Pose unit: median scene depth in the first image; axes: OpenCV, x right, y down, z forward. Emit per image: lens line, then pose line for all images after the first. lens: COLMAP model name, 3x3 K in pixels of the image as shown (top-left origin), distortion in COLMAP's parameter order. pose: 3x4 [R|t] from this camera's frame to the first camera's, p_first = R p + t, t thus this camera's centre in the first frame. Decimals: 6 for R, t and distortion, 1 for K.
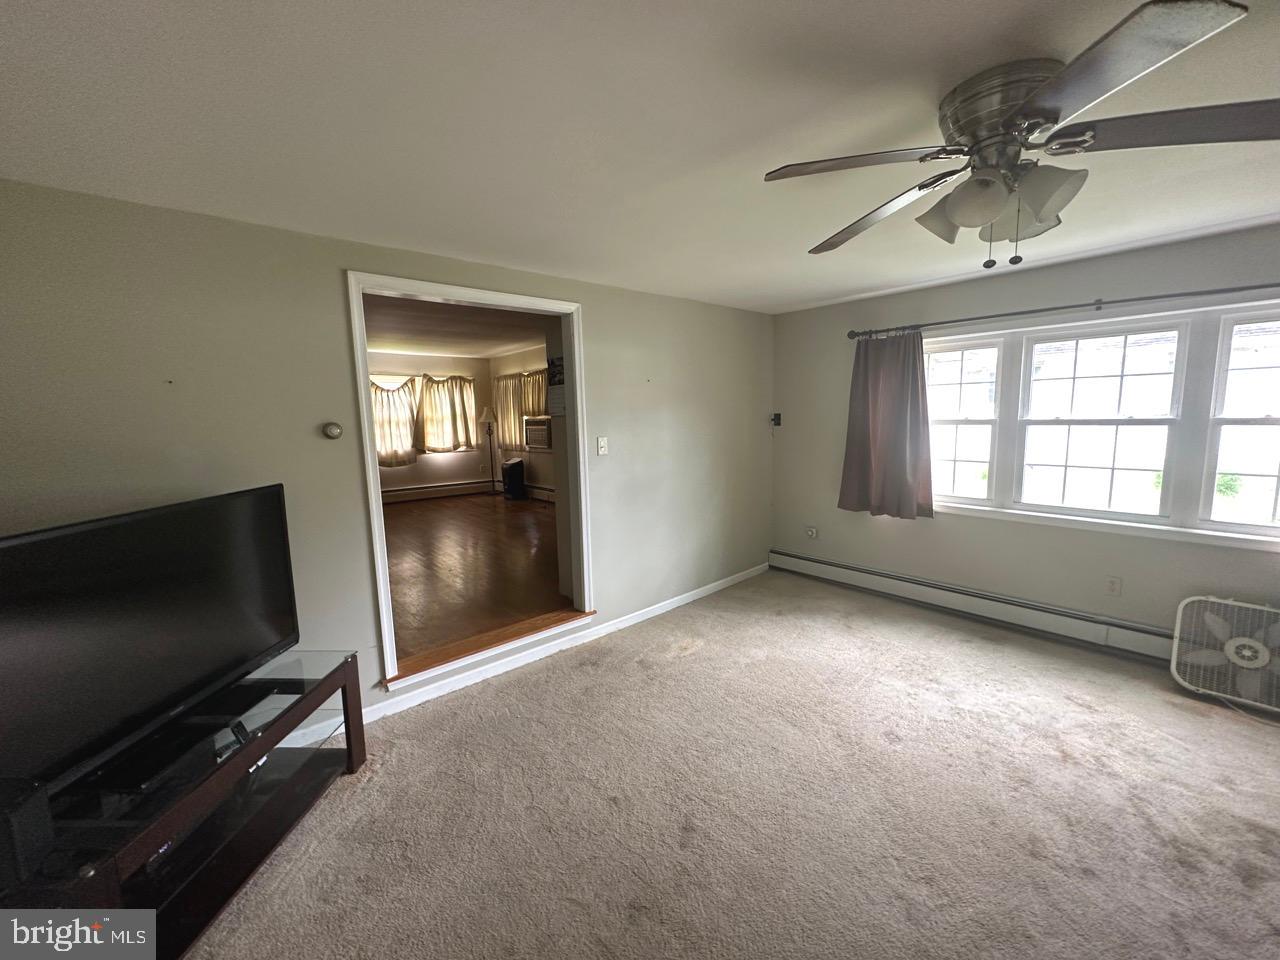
lens RADIAL K [[515.0, 0, 641.2], [0, 515.0, 479.5], [0, 0, 1]] dist [-0.004256, 0.000230]
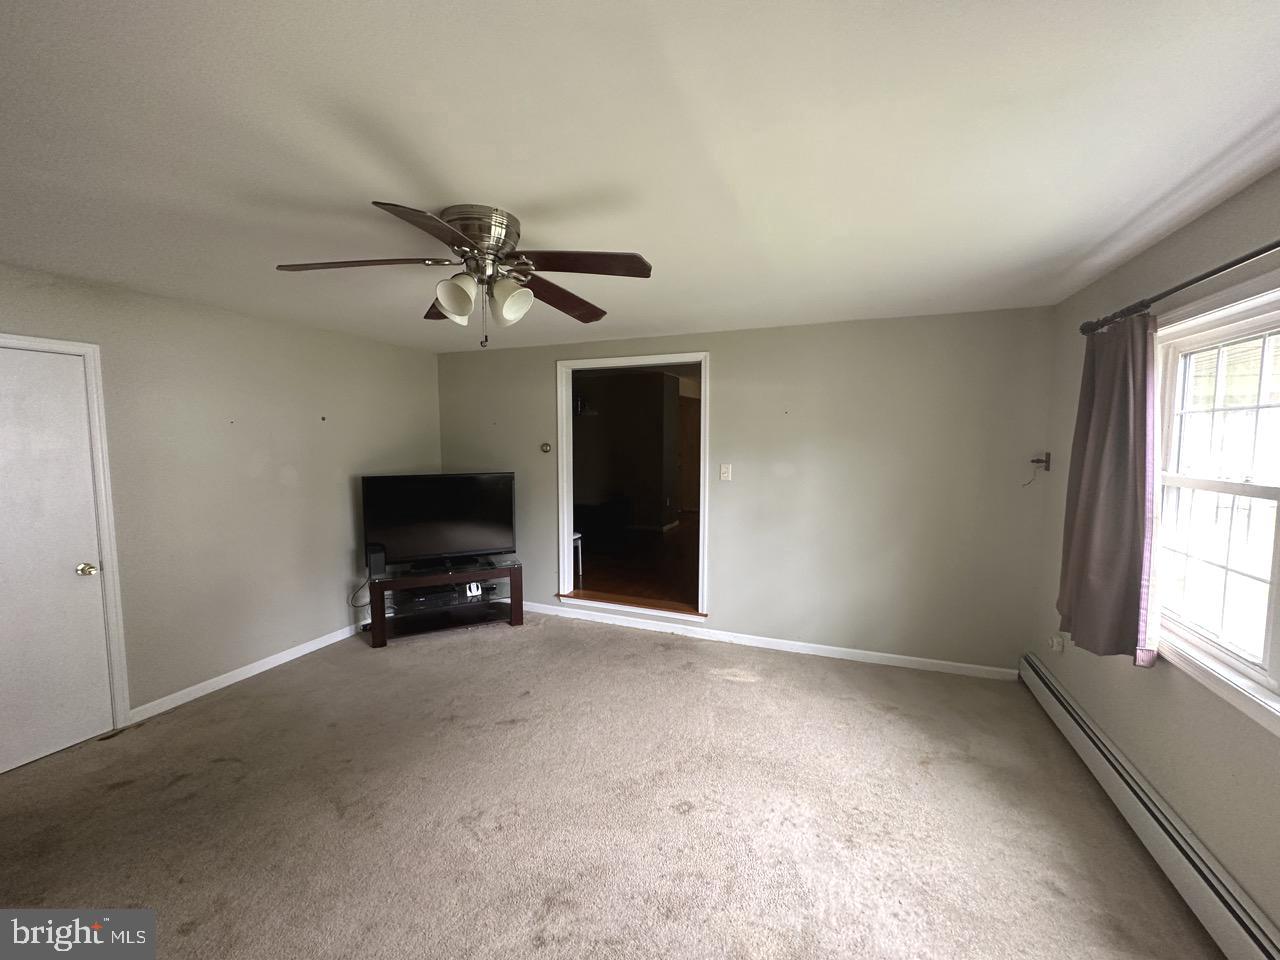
lens RADIAL K [[515.0, 0, 639.7], [0, 515.0, 477.3], [0, 0, 1]] dist [-0.004256, 0.000230]
pose [[0.444605, 0.091033, -0.891089, 0.869265], [-0.131498, 0.990677, 0.035597, -0.071863], [0.886022, 0.101350, 0.452431, 0.329658]]
